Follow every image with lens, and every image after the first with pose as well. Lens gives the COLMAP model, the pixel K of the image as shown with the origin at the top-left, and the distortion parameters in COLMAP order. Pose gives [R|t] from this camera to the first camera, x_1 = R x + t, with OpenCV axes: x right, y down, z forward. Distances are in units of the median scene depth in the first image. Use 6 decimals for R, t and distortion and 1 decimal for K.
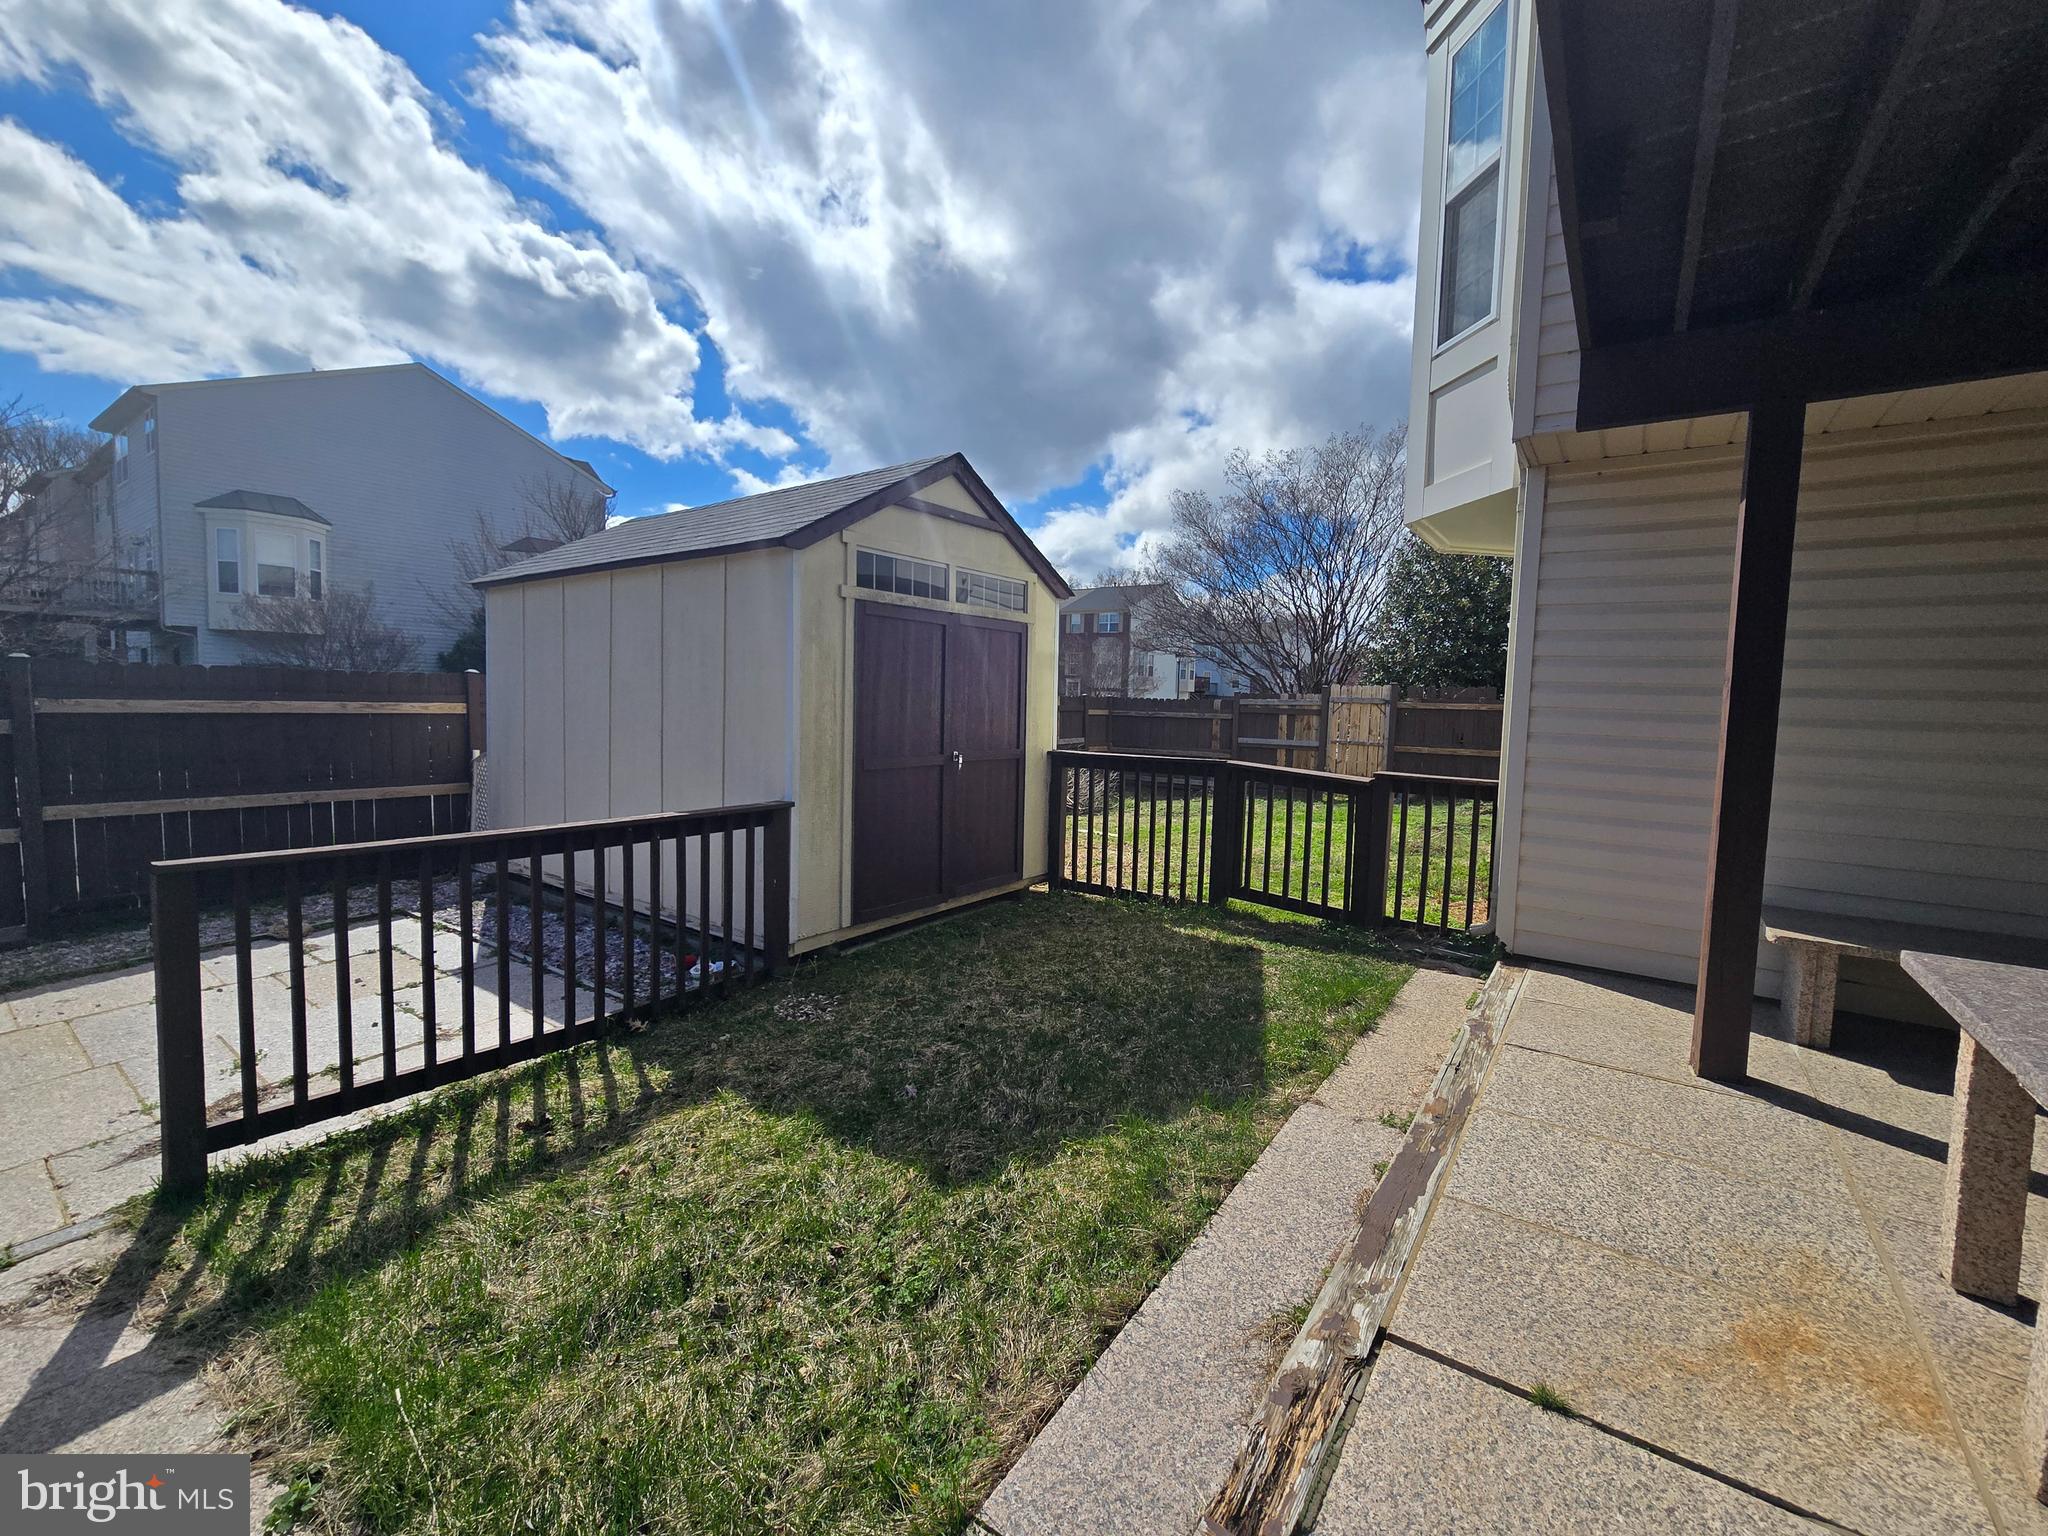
lens RADIAL K [[849.6, 0, 1024.0], [0, 849.6, 768.0], [0, 0, 1]] dist [0.013353, 0.000169]
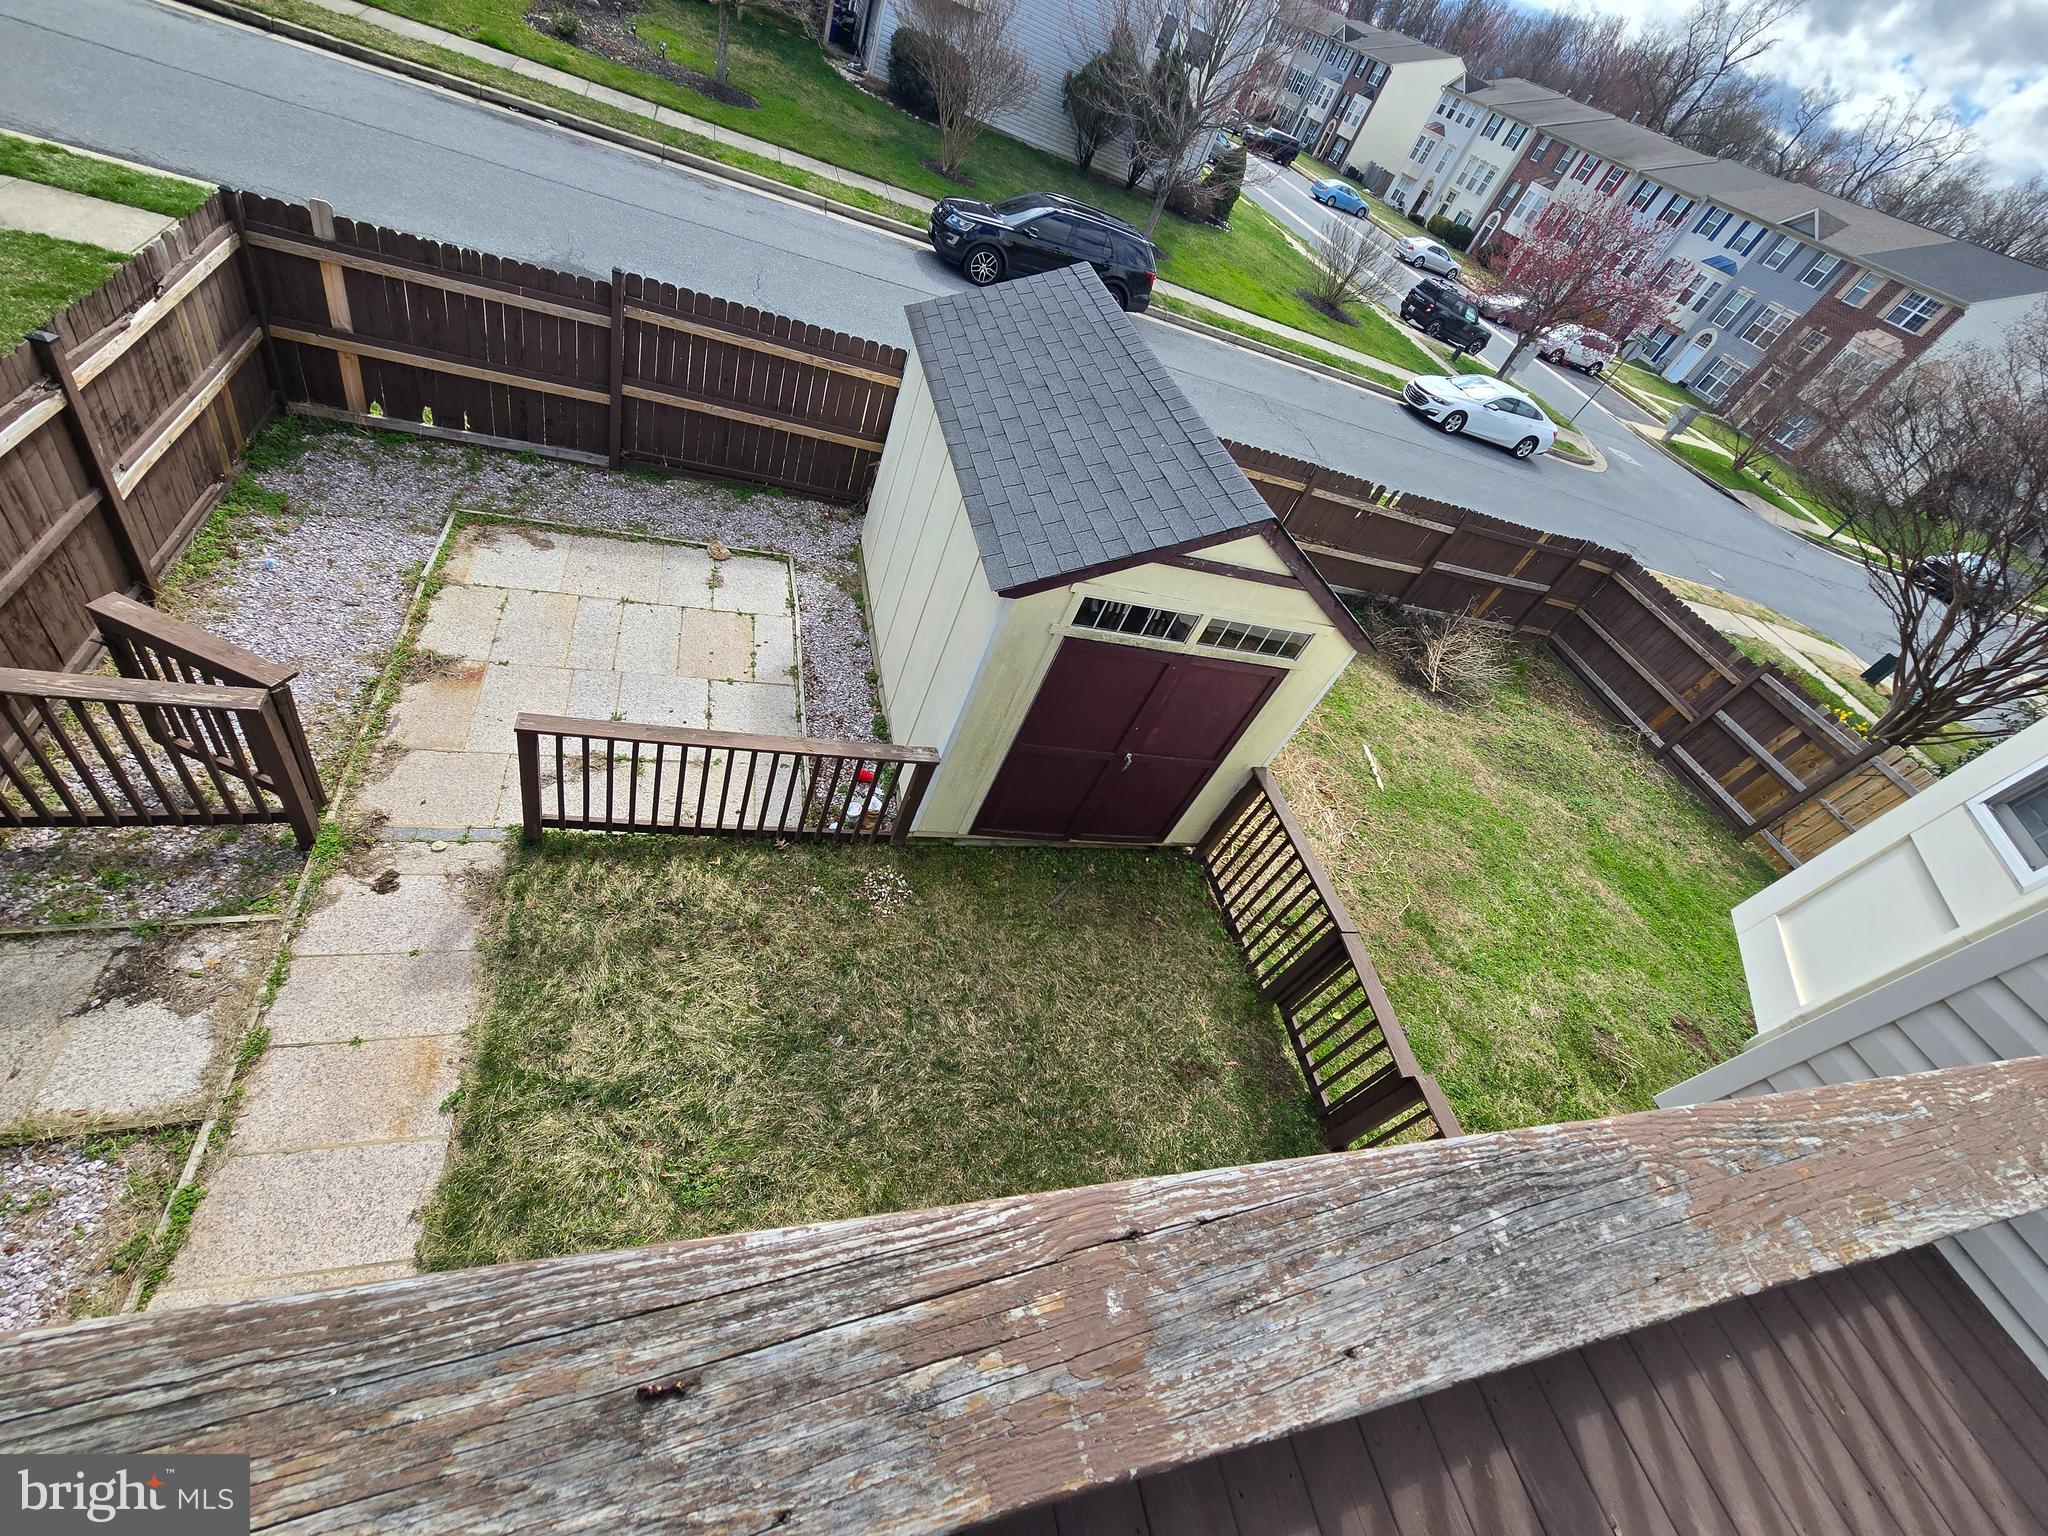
lens RADIAL K [[849.6, 0, 1024.0], [0, 849.6, 768.0], [0, 0, 1]] dist [0.013353, 0.000169]
pose [[0.727584, 0.621295, -0.290885, 0.160933], [-0.376811, 0.716266, 0.587347, -0.650967], [0.573267, -0.317736, 0.755254, 0.134158]]
